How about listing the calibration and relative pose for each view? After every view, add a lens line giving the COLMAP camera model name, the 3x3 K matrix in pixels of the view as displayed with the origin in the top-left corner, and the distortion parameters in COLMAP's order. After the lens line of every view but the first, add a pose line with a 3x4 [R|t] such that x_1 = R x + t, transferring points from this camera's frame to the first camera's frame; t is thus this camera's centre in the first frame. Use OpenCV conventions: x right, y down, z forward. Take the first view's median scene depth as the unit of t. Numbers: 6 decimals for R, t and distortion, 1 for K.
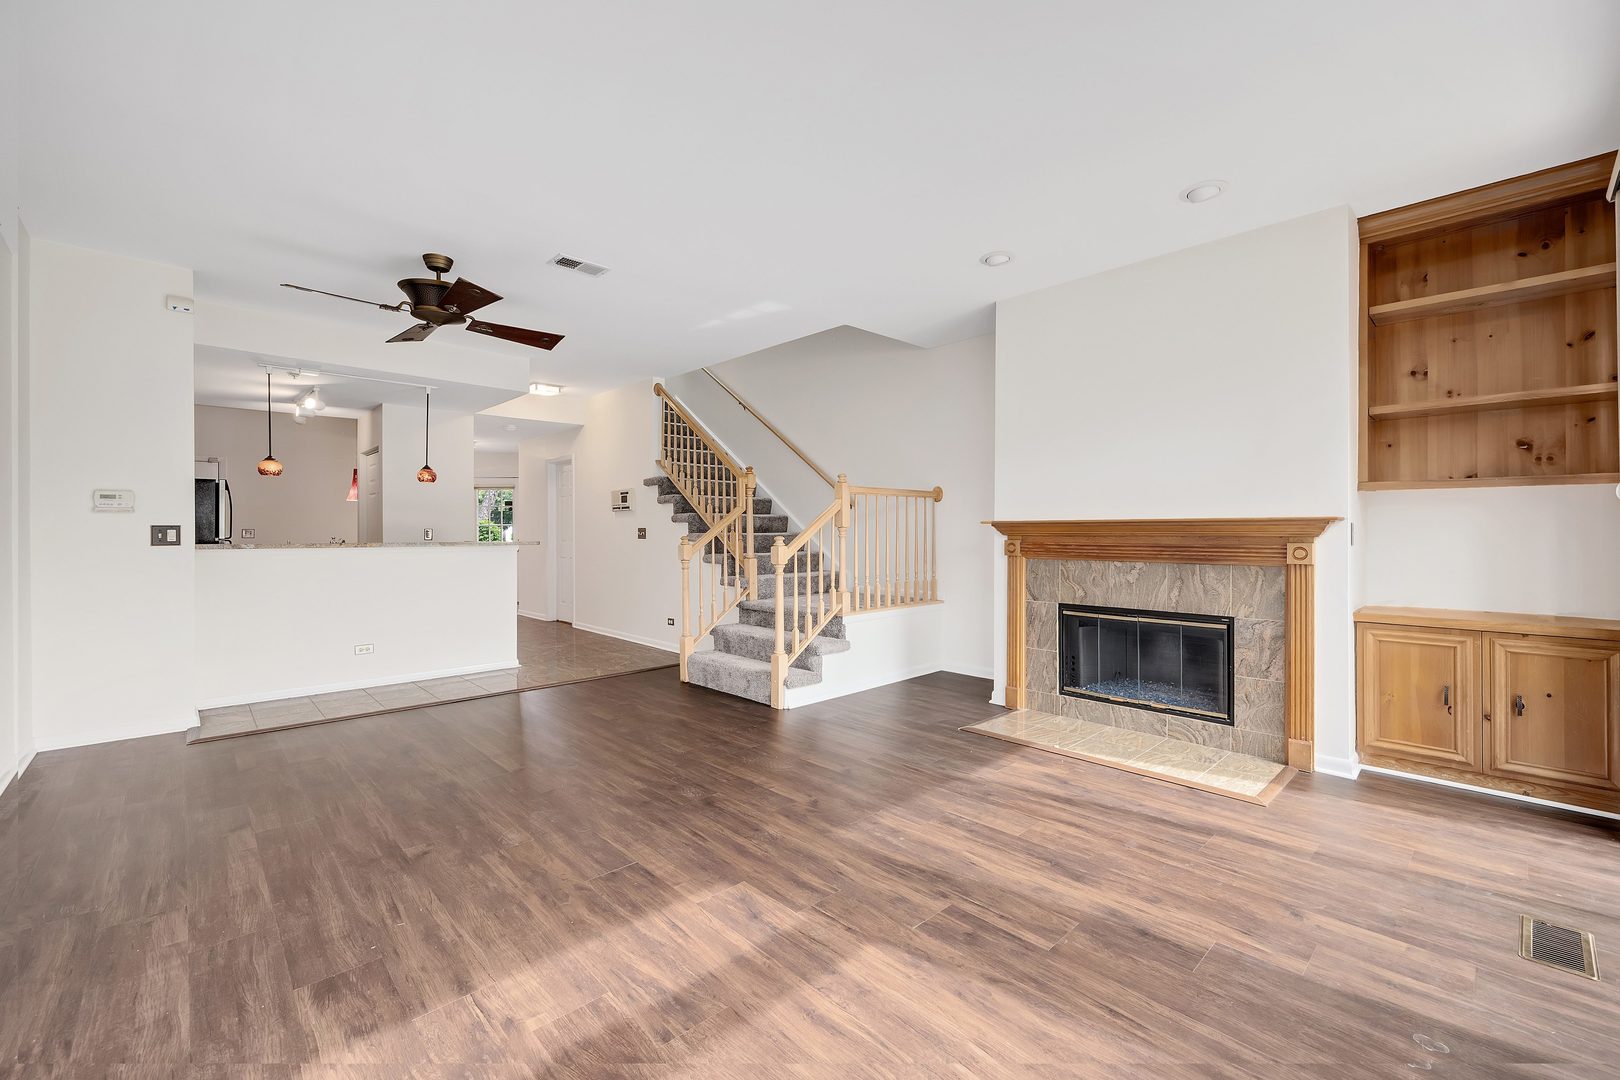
lens RADIAL K [[623.7, 0, 802.6], [0, 623.7, 532.5], [0, 0, 1]] dist [-0.000480, -0.000318]
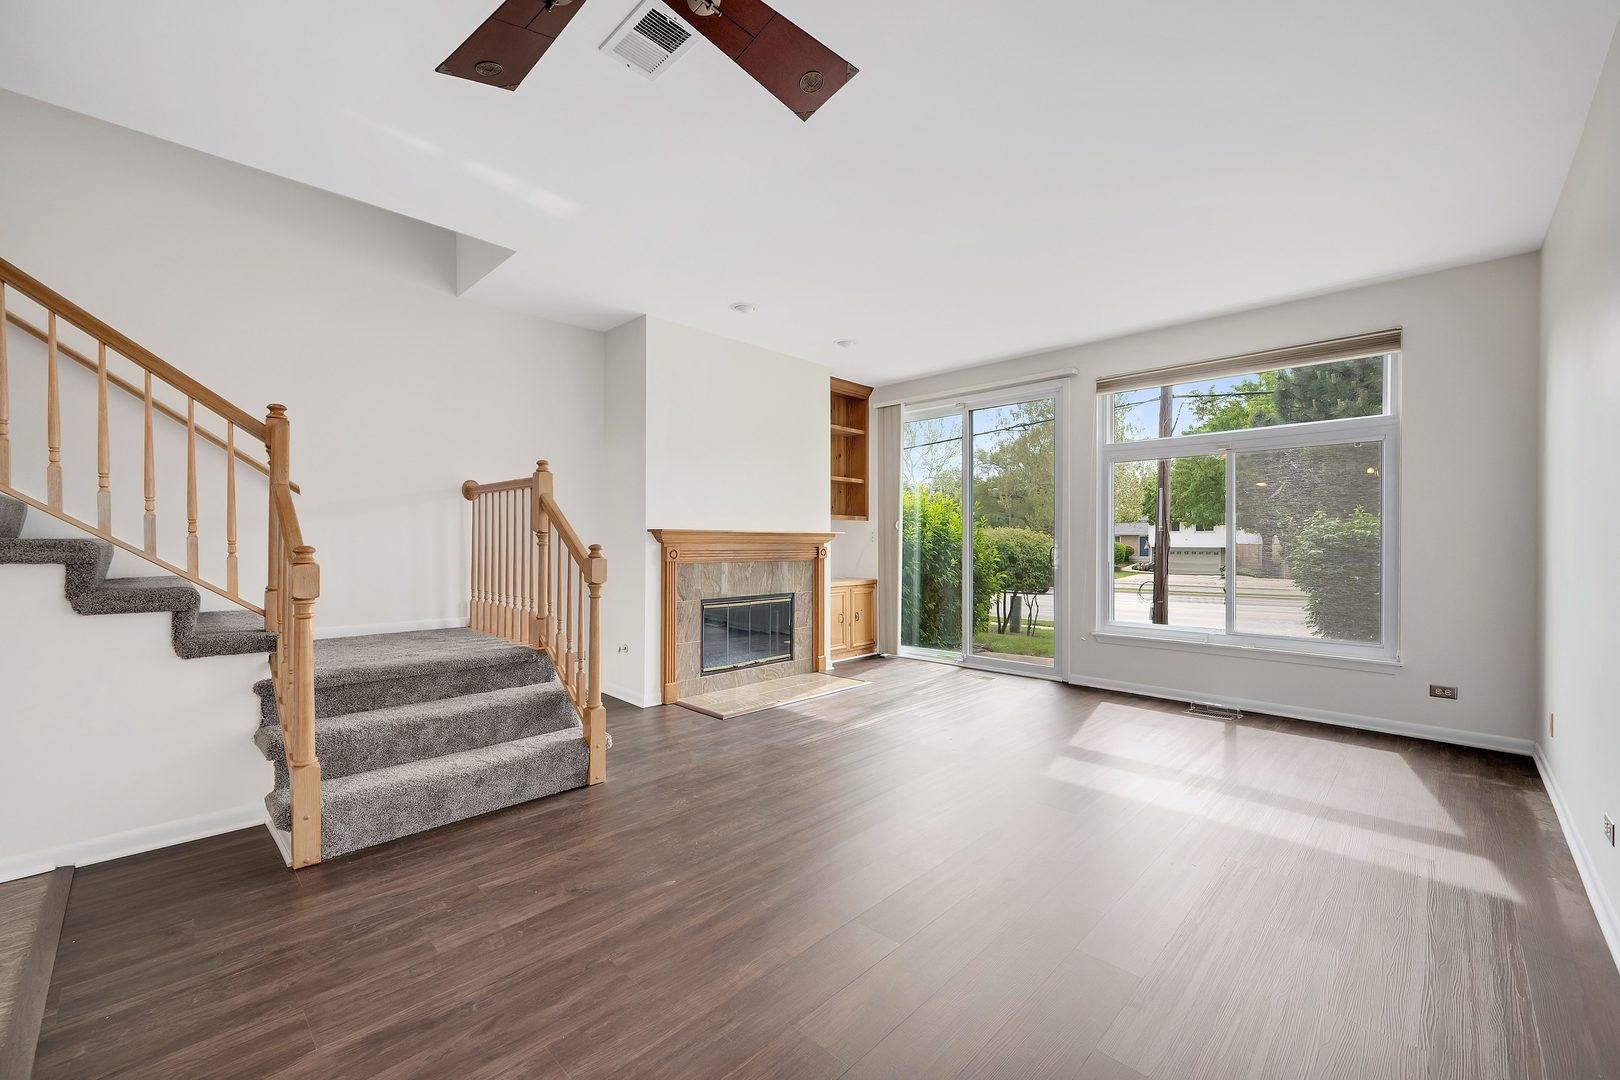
lens RADIAL K [[682.4, 0, 821.4], [0, 682.4, 545.5], [0, 0, 1]] dist [-0.000429, 0.000018]
pose [[-0.042461, -0.007144, 0.999073, -0.641779], [-0.005833, 0.999959, 0.006903, -0.000407], [-0.999081, -0.005534, -0.042501, 0.590173]]
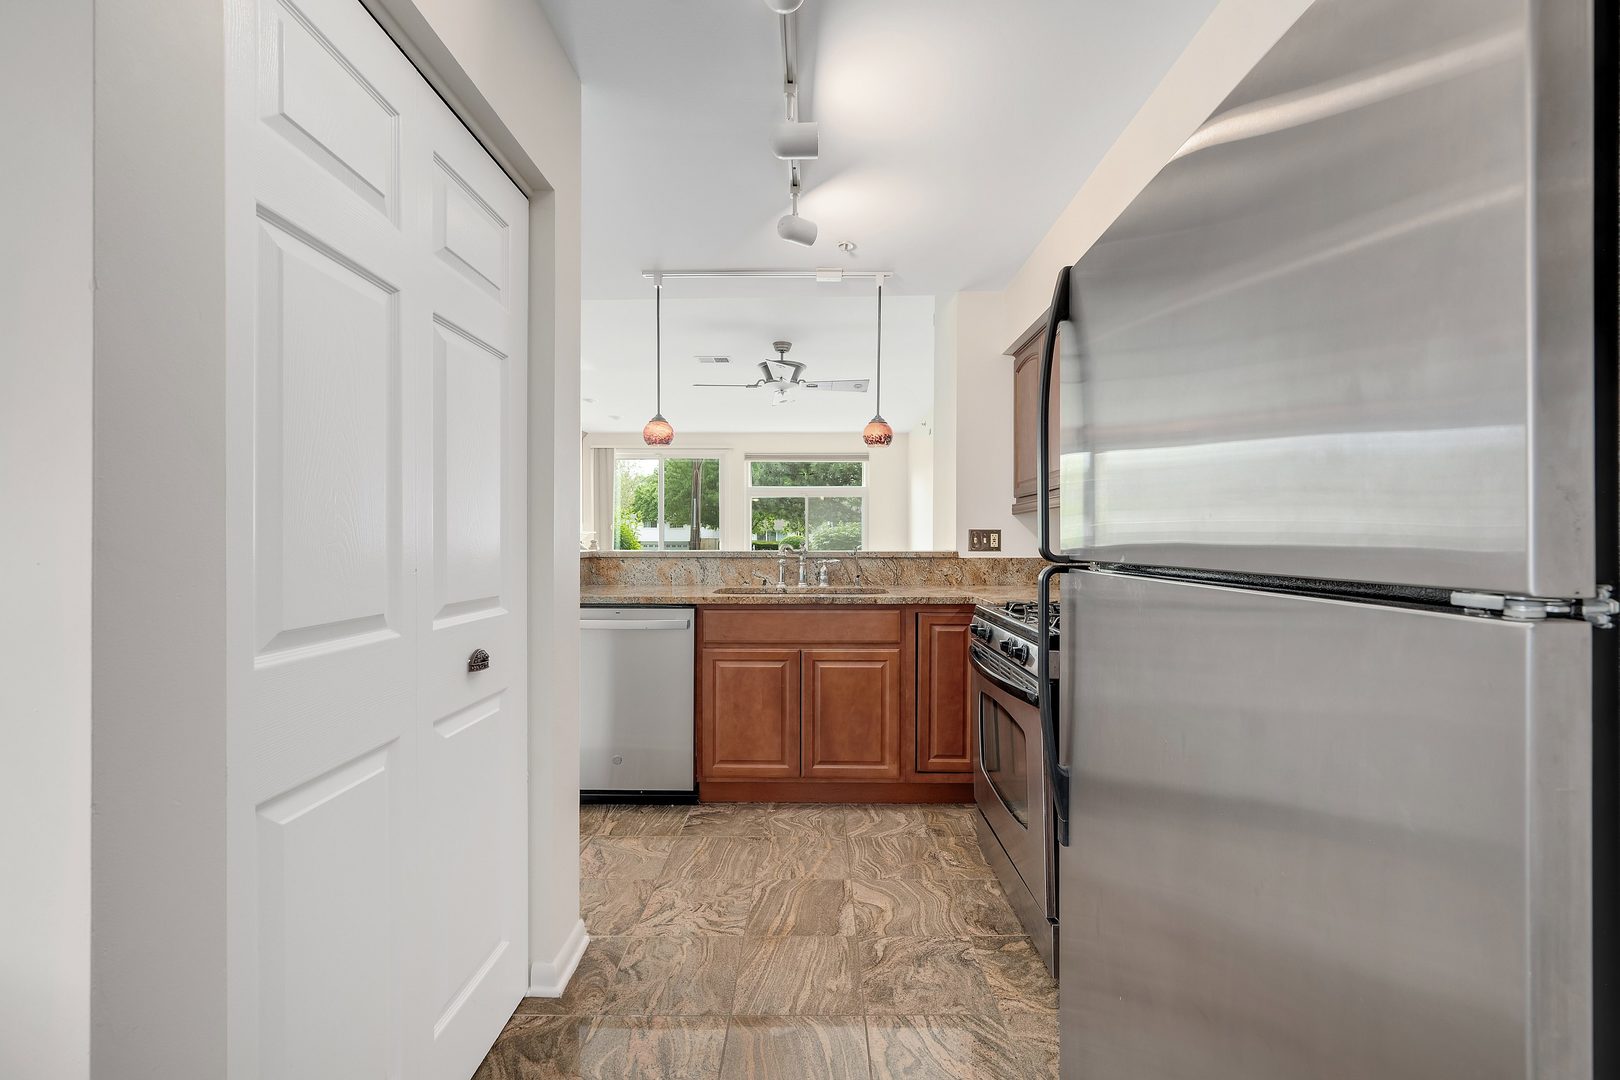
lens RADIAL K [[685.9, 0, 811.5], [0, 685.9, 534.2], [0, 0, 1]] dist [0.005991, 0.000077]
pose [[-0.723837, 0.001244, 0.689970, -1.077591], [-0.000827, 0.999996, -0.002671, -0.007975], [-0.689970, -0.002504, -0.723833, 1.343303]]
